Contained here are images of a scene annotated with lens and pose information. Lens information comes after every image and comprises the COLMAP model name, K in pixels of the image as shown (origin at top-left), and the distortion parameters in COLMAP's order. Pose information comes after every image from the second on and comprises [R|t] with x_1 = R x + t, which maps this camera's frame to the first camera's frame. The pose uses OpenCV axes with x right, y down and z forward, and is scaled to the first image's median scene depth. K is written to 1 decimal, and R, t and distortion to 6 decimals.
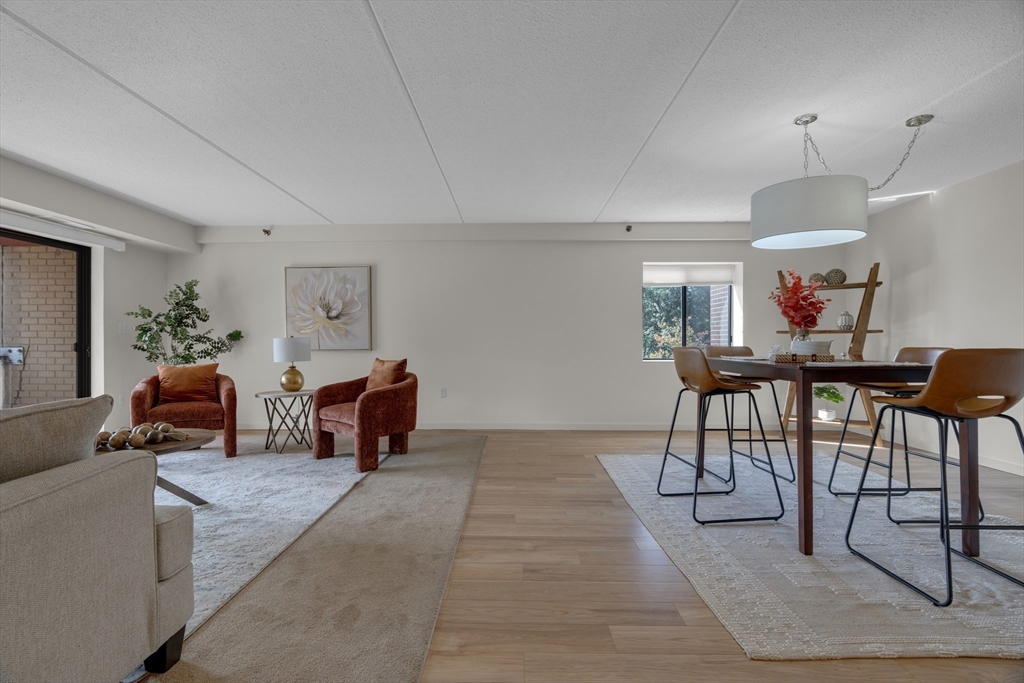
lens RADIAL K [[463.6, 0, 508.0], [0, 463.6, 336.9], [0, 0, 1]] dist [-0.002434, 0.001569]
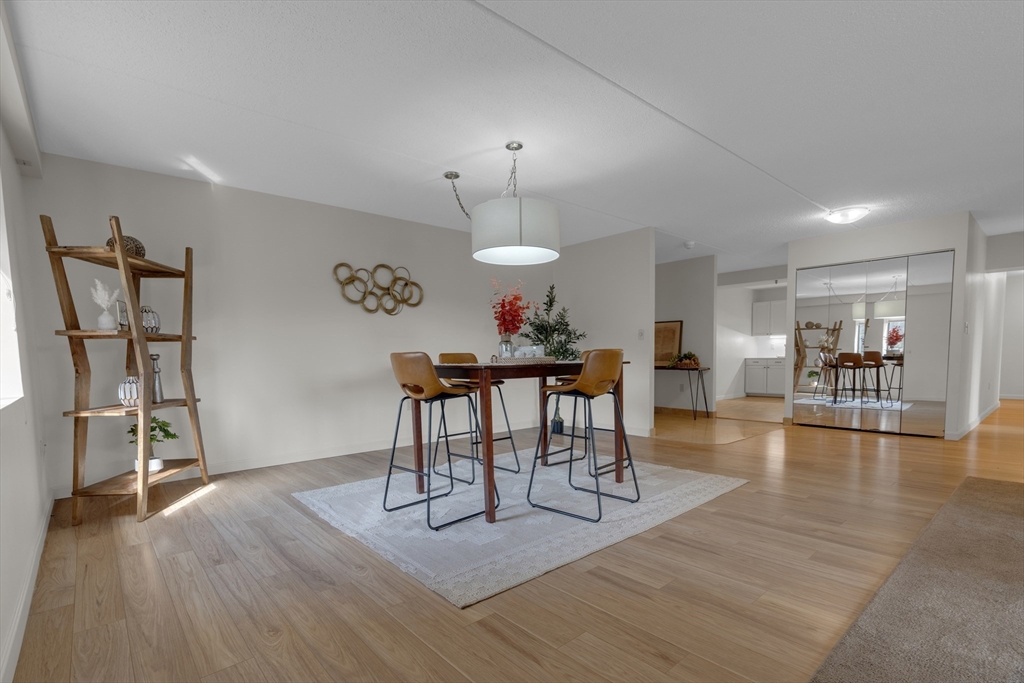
lens RADIAL K [[484.8, 0, 499.2], [0, 484.8, 389.6], [0, 0, 1]] dist [-0.000627, 0.000369]
pose [[-0.662702, -0.043597, 0.747613, -0.149308], [0.006738, 0.997916, 0.064166, 0.026021], [-0.748853, 0.047561, -0.661028, 1.181798]]
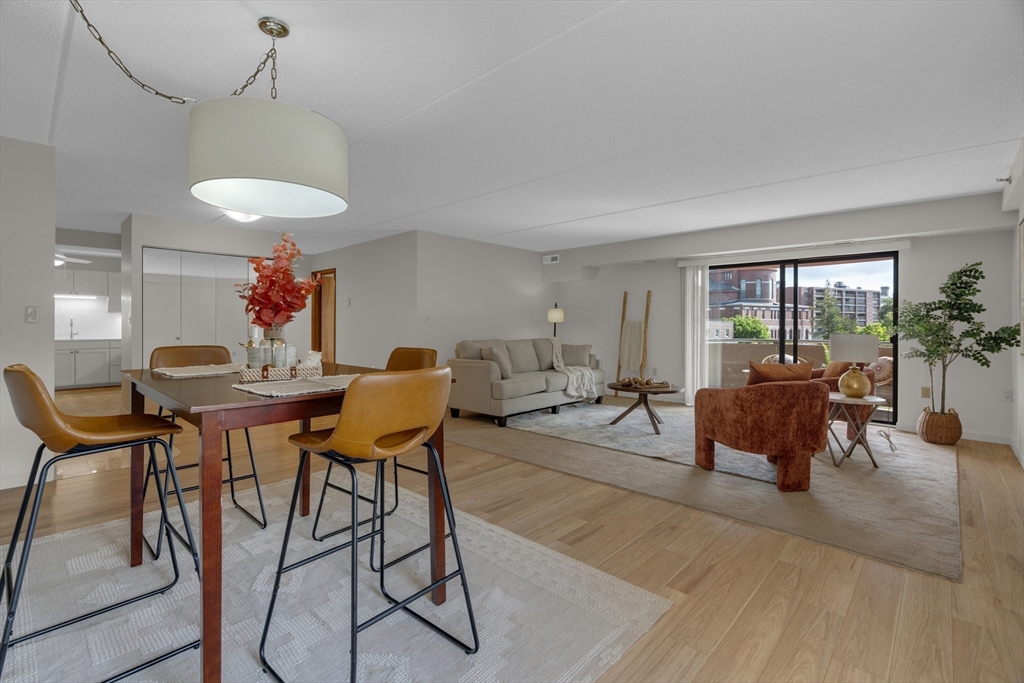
lens RADIAL K [[476.4, 0, 508.3], [0, 476.4, 325.3], [0, 0, 1]] dist [0.000713, 0.000249]
pose [[-0.670167, -0.002413, -0.742207, 0.608486], [0.002430, 0.999982, -0.005445, -0.009688], [0.742207, -0.005453, -0.670149, 1.118619]]
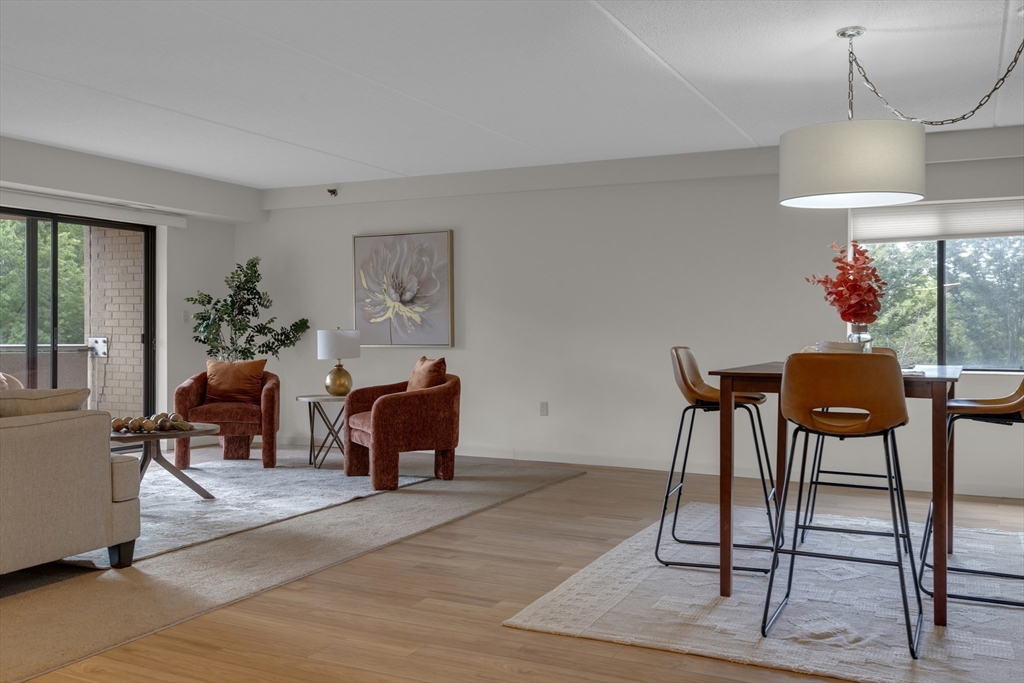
lens RADIAL K [[923.3, 0, 551.6], [0, 923.3, 330.7], [0, 0, 1]] dist [-0.060853, 0.096700]
pose [[0.921262, 0.006089, -0.388895, 0.505962], [-0.001751, 0.999932, 0.011507, -0.015339], [0.388938, -0.009920, 0.921210, -0.339834]]
